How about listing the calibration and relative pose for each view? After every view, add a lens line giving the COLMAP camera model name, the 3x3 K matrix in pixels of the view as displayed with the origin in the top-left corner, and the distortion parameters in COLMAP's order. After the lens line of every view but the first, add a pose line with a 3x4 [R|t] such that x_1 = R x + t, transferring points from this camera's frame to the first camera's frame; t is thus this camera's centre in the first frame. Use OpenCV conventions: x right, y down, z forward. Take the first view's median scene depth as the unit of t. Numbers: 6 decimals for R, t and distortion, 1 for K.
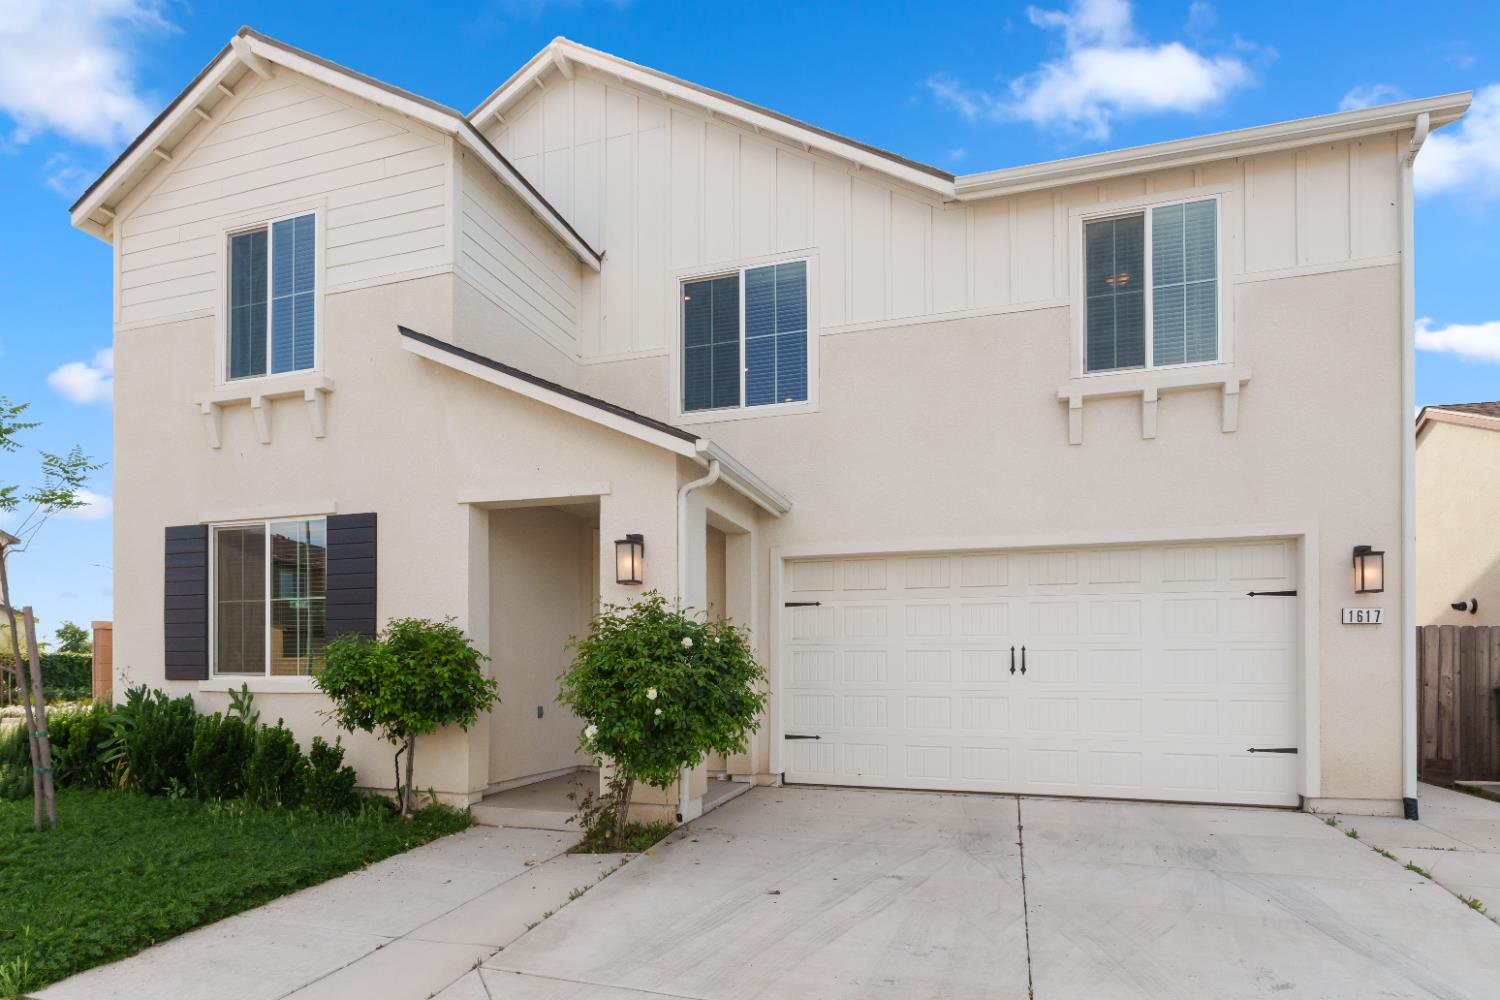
lens RADIAL K [[772.2, 0, 750.0], [0, 772.2, 500.0], [0, 0, 1]] dist [-0.002202, -0.001762]
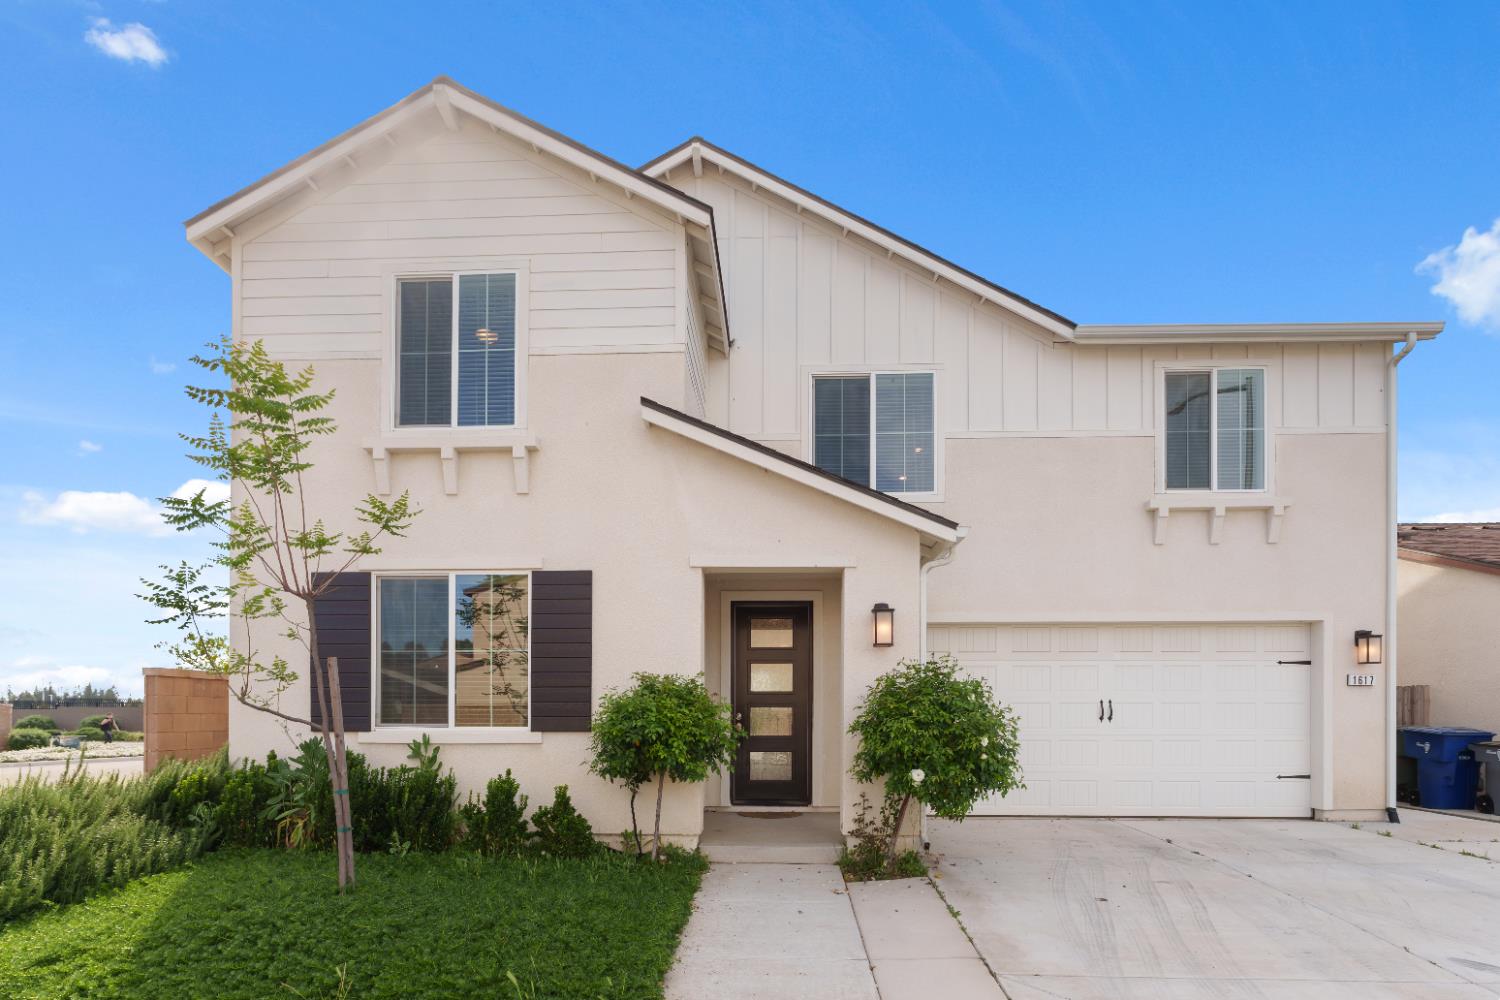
lens RADIAL K [[702.2, 0, 749.6], [0, 702.2, 557.7], [0, 0, 1]] dist [-0.004382, -0.000526]
pose [[0.968806, 0.051864, 0.242331, -0.537538], [-0.051248, 0.998647, -0.008849, -0.003912], [-0.242462, -0.003846, 0.970153, 0.024560]]
